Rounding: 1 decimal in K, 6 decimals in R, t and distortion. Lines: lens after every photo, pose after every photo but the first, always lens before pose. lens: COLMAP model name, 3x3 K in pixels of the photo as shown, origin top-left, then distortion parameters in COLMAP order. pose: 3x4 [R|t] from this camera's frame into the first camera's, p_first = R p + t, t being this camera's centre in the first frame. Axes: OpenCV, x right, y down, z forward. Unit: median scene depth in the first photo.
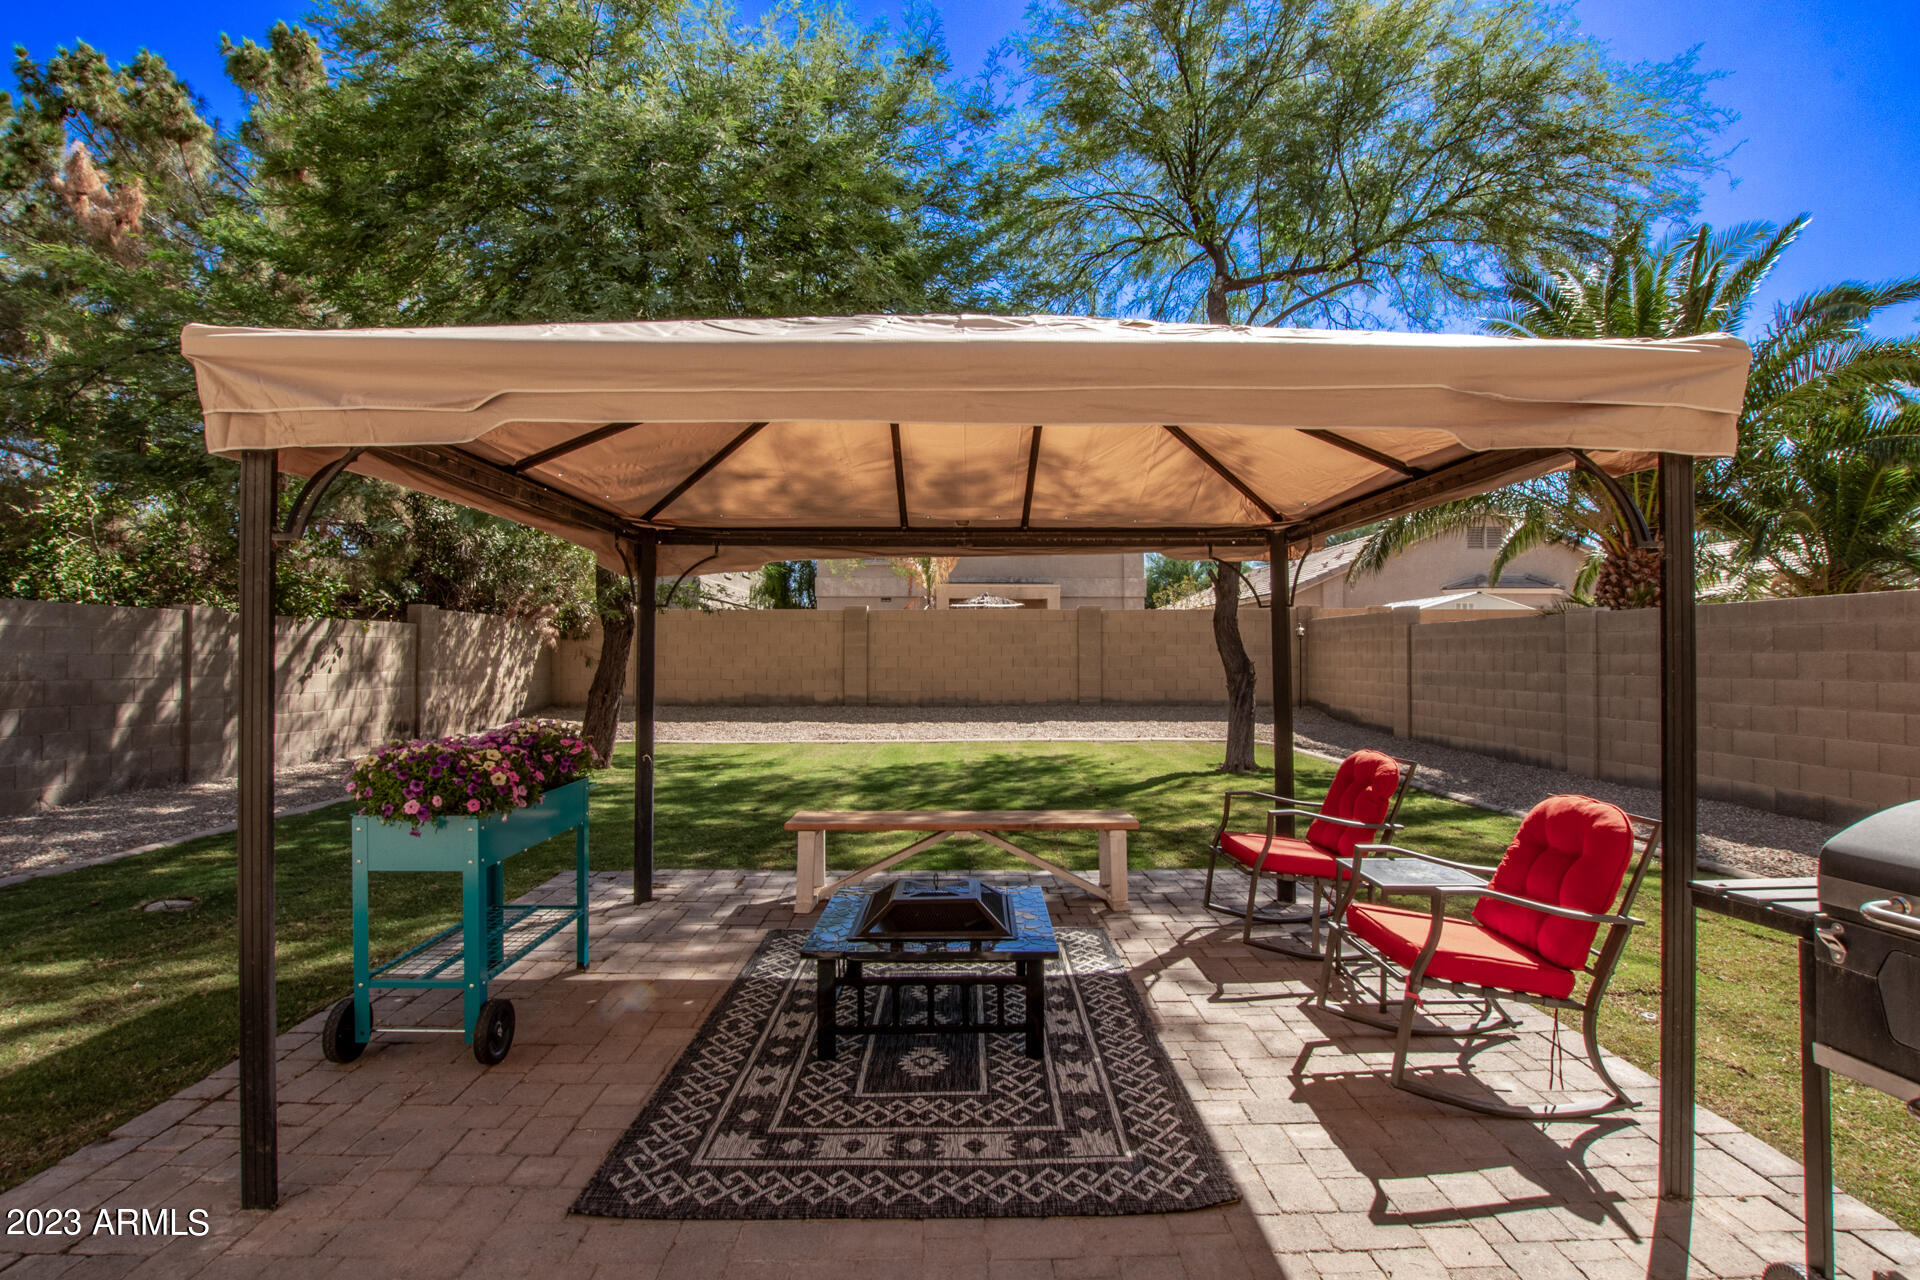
lens RADIAL K [[930.4, 0, 960.0], [0, 930.4, 640.0], [0, 0, 1]] dist [-0.014662, -0.000003]
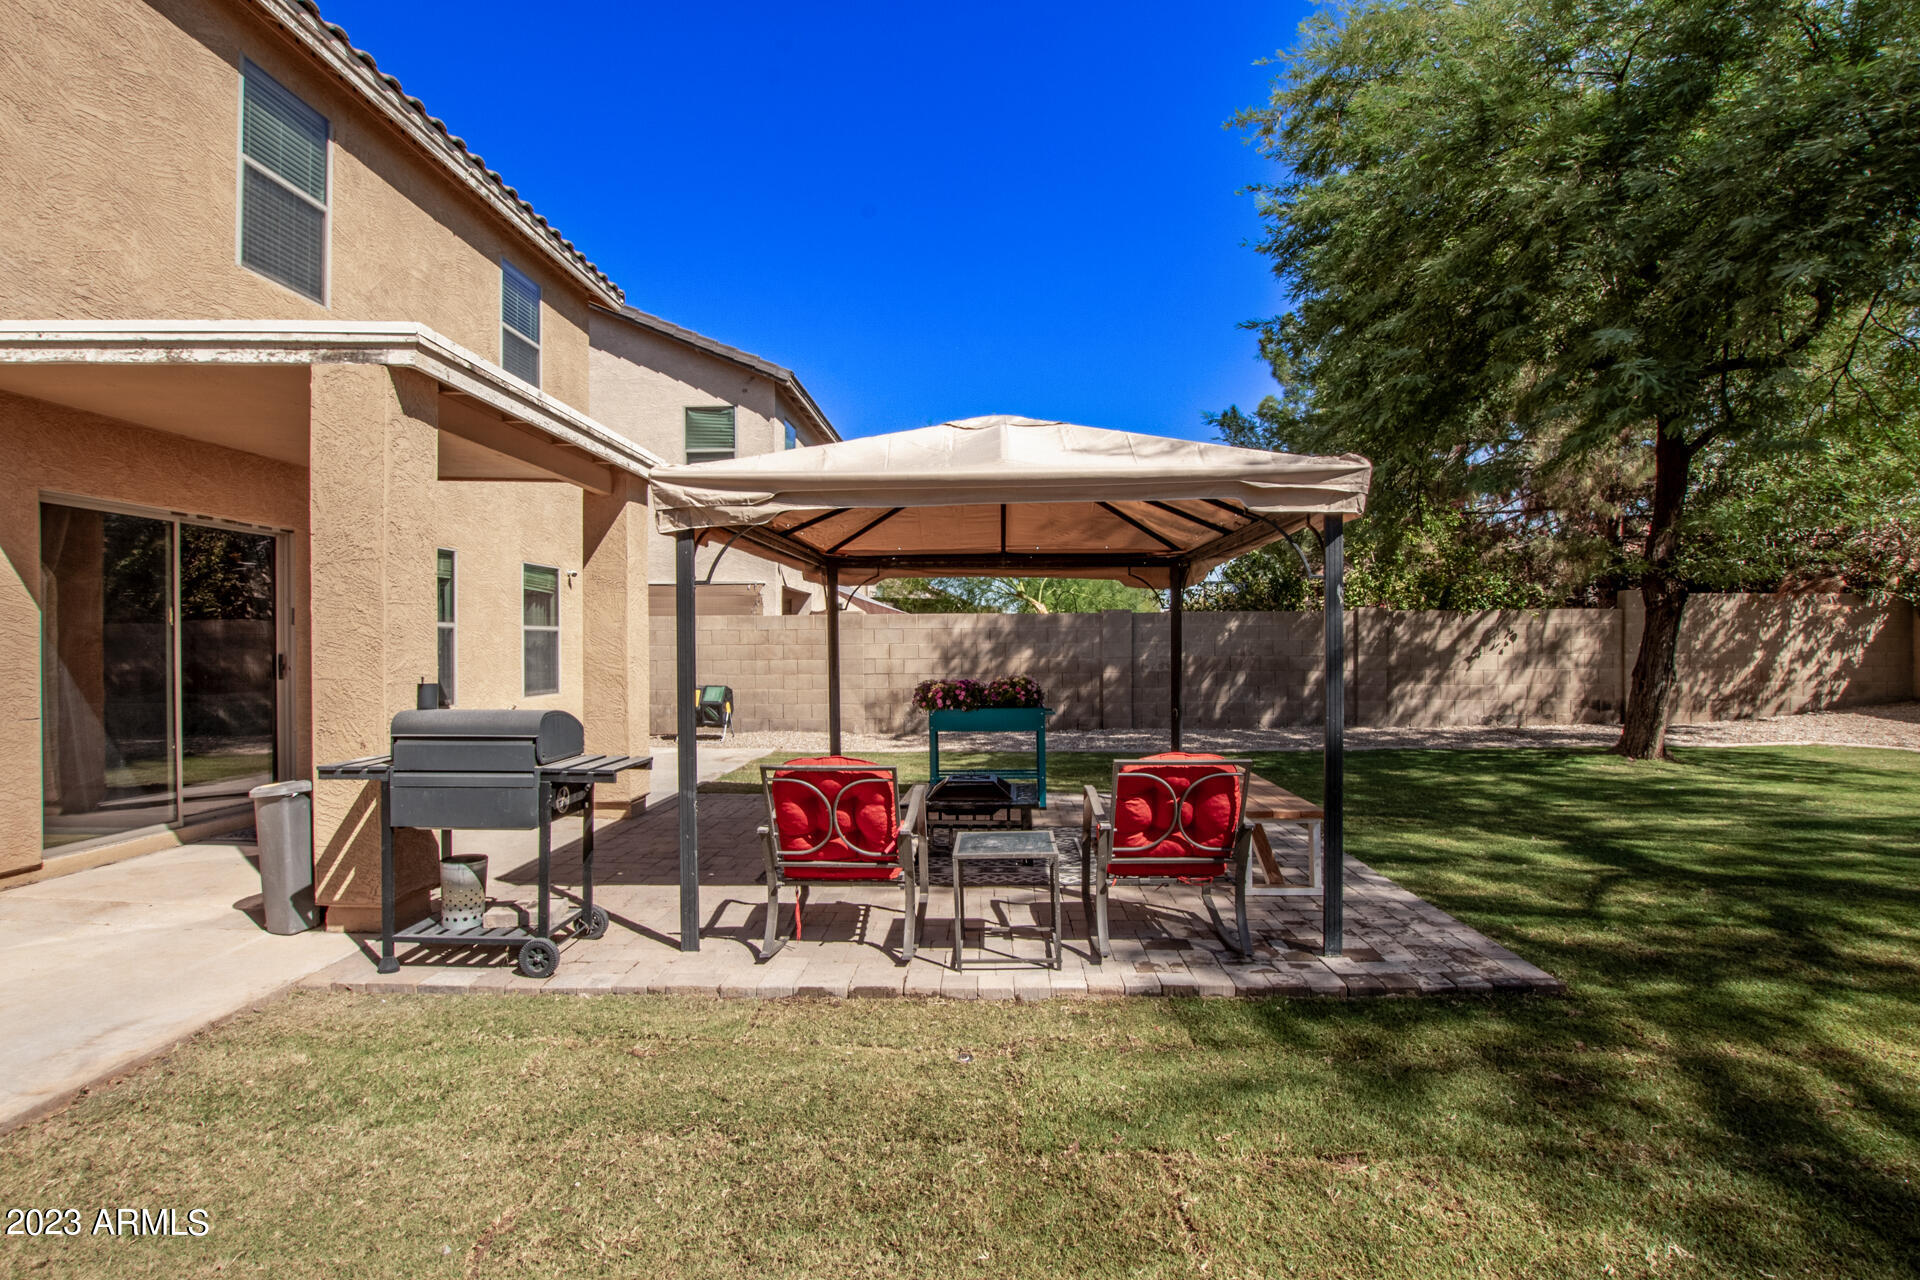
lens RADIAL K [[899.1, 0, 967.7], [0, 899.1, 645.6], [0, 0, 1]] dist [-0.013886, 0.000229]
pose [[-0.032244, 0.003803, -0.999473, 0.524851], [0.022419, 0.999744, 0.003081, 0.005350], [0.999229, -0.022308, -0.032321, 0.338894]]
